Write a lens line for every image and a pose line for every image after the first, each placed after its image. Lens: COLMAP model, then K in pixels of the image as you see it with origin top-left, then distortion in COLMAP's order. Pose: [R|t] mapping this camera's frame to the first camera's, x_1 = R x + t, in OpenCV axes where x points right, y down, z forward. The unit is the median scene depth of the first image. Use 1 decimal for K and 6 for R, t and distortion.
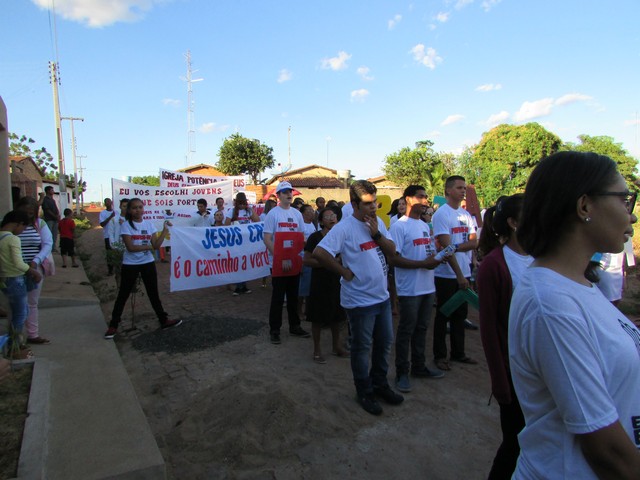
lens RADIAL K [[497.4, 0, 320.0], [0, 497.4, 240.0], [0, 0, 1]] dist [-0.004968, 0.000319]
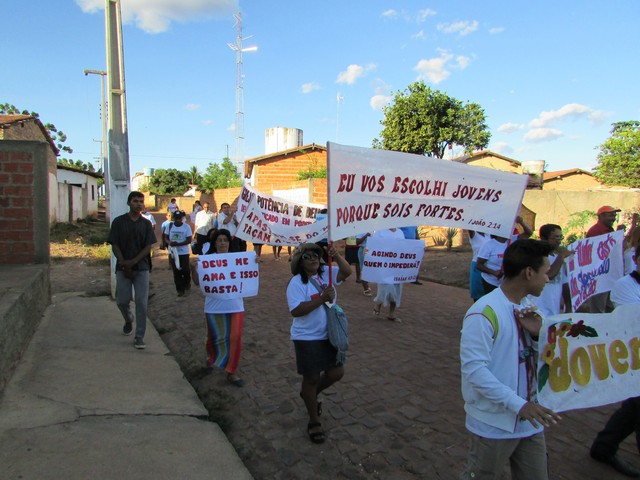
lens RADIAL K [[473.4, 0, 326.6], [0, 473.4, 242.7], [0, 0, 1]] dist [-0.025835, 0.001815]
pose [[0.999465, 0.024669, 0.021465, -0.227869], [-0.024910, 0.999629, 0.011011, -0.035393], [-0.021185, -0.011540, 0.999709, 0.399852]]
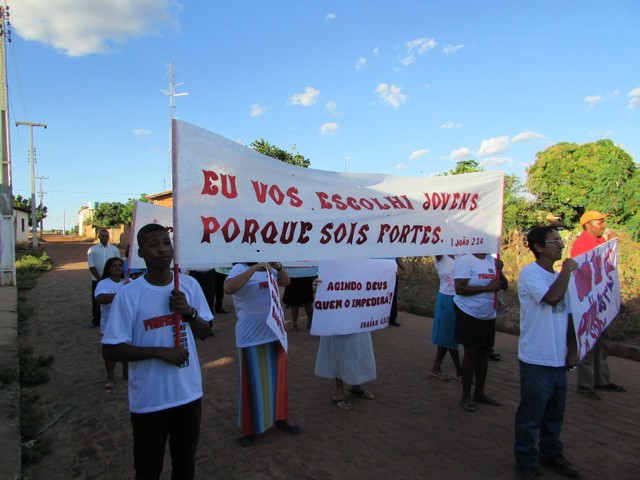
lens RADIAL K [[478.2, 0, 326.7], [0, 478.2, 240.6], [0, 0, 1]] dist [0.044833, -0.092824]
pose [[0.995952, 0.005301, 0.089727, -0.110705], [-0.000037, 0.998283, -0.058568, -0.018058], [-0.089883, 0.058328, 0.994243, 0.236323]]
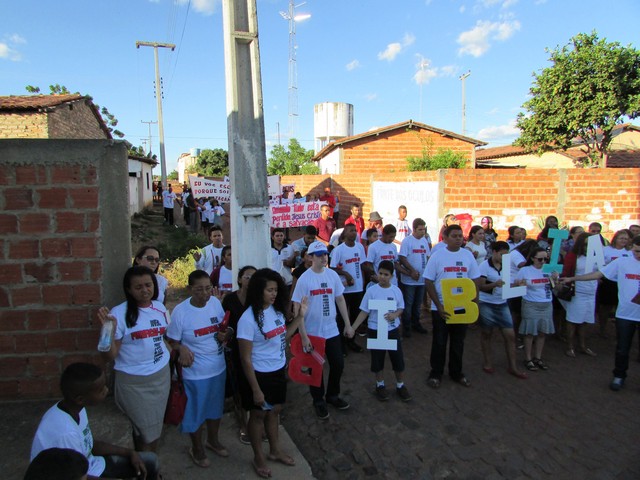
lens RADIAL K [[469.2, 0, 320.0], [0, 469.2, 240.0], [0, 0, 1]] dist [-0.013713, 0.001767]
pose [[0.997390, 0.020171, -0.069323, -0.290597], [-0.016049, 0.998099, 0.059512, -0.057069], [0.070392, -0.058245, 0.995818, 0.499371]]
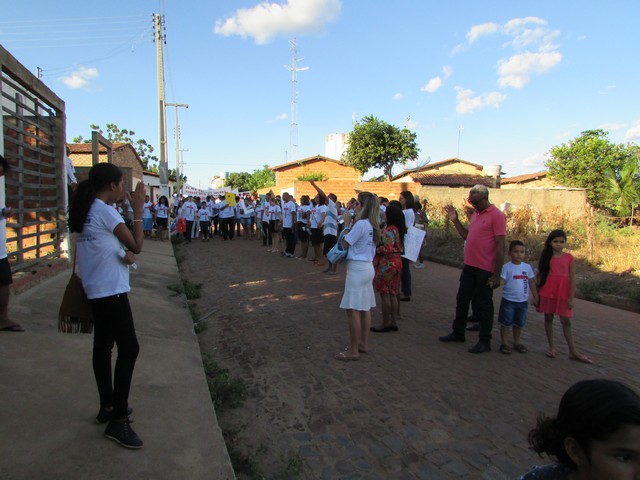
lens RADIAL K [[486.4, 0, 320.0], [0, 486.4, 240.0], [0, 0, 1]] dist [0.000910, 0.006757]
pose [[0.985773, 0.040415, -0.163150, -0.093353], [-0.040228, 0.999181, 0.004453, -0.012923], [0.163196, 0.002173, 0.986591, 0.181490]]
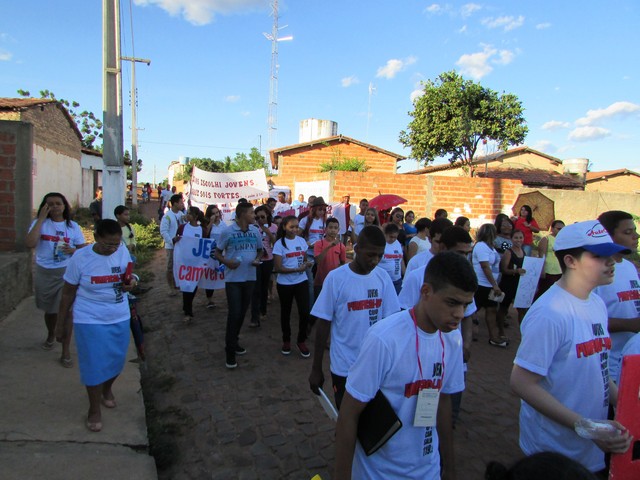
lens RADIAL K [[474.3, 0, 324.3], [0, 474.3, 239.3], [0, 0, 1]] dist [-0.026231, 0.002620]
pose [[0.996551, 0.063590, -0.053312, -0.215824], [-0.062575, 0.997830, 0.020498, -0.037505], [0.054500, -0.017092, 0.998368, 0.419181]]
